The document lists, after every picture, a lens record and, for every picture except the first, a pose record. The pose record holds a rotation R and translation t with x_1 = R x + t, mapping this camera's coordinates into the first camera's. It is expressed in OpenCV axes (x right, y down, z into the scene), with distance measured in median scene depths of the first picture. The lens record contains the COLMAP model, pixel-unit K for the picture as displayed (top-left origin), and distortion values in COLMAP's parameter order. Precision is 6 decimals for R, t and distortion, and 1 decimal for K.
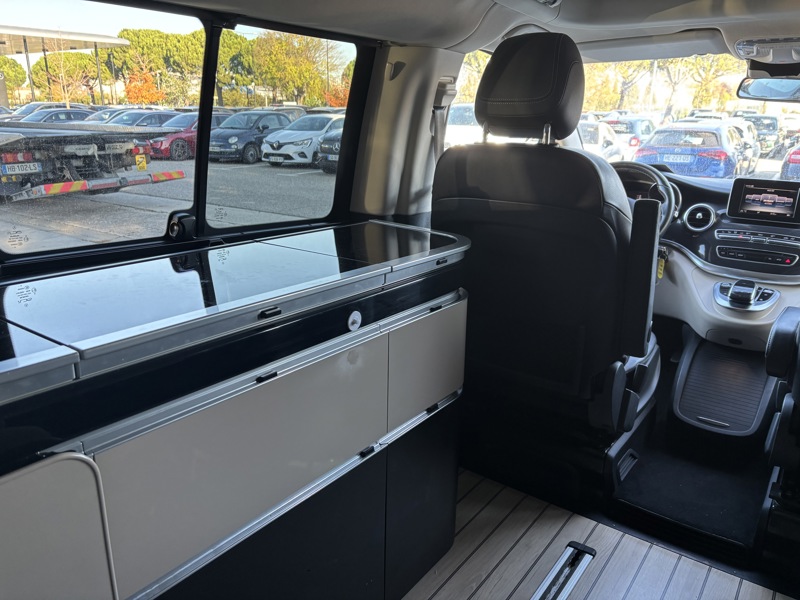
lens RADIAL K [[604.6, 0, 396.4], [0, 604.6, 307.7], [0, 0, 1]] dist [0.072725, -0.070954]
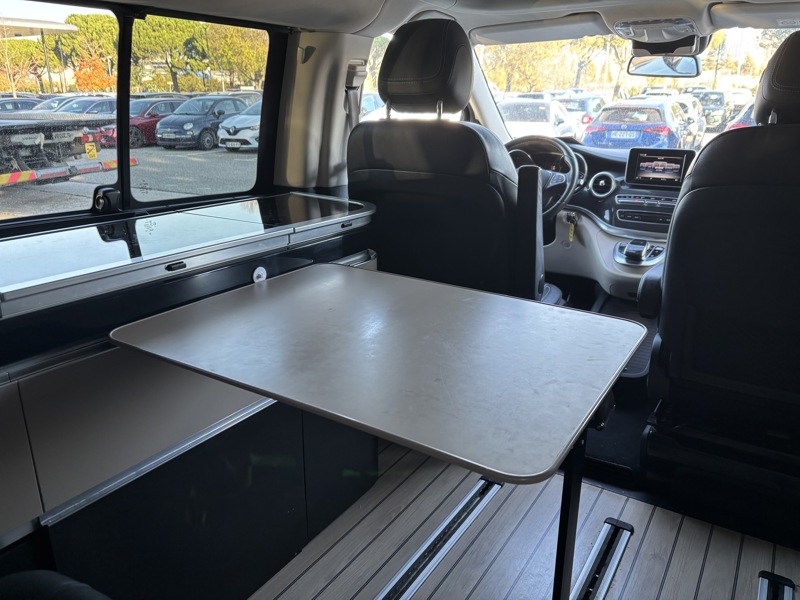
lens RADIAL K [[606.0, 0, 400.0], [0, 606.0, 300.0], [0, 0, 1]] dist [0.077163, -0.080858]
pose [[0.997730, -0.038512, 0.055242, 0.062560], [0.037758, 0.999180, 0.014616, 0.029864], [-0.055760, -0.012497, 0.998366, -0.079959]]
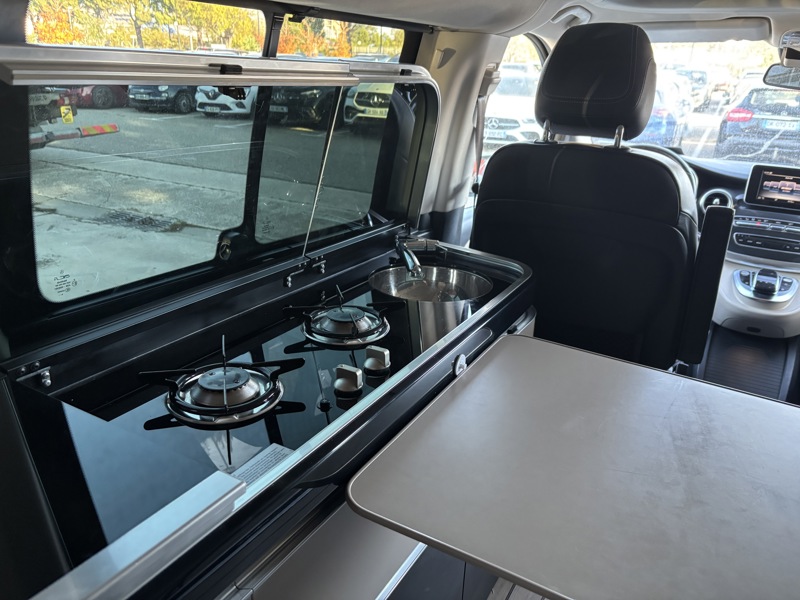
lens RADIAL K [[606.0, 0, 400.0], [0, 606.0, 300.0], [0, 0, 1]] dist [0.077163, -0.080858]
pose [[0.993984, -0.023436, 0.106989, -0.121877], [0.016232, 0.997573, 0.067716, -0.066562], [-0.108316, -0.065572, 0.991952, 0.059505]]
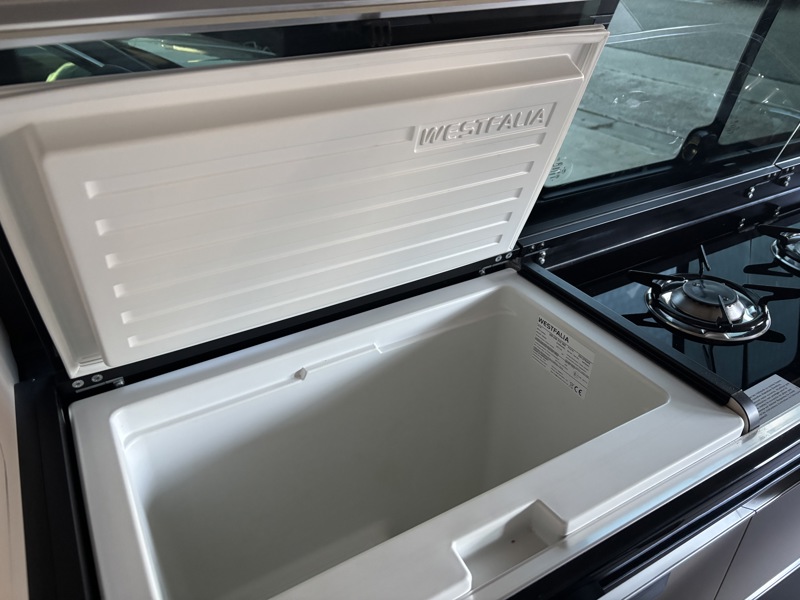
lens RADIAL K [[606.0, 0, 400.0], [0, 606.0, 300.0], [0, 0, 1]] dist [0.077163, -0.080858]
pose [[0.917895, 0.193710, -0.346330, -0.230812], [-0.096695, 0.955634, 0.278233, -0.075893], [0.384861, -0.221901, 0.895903, 0.032856]]
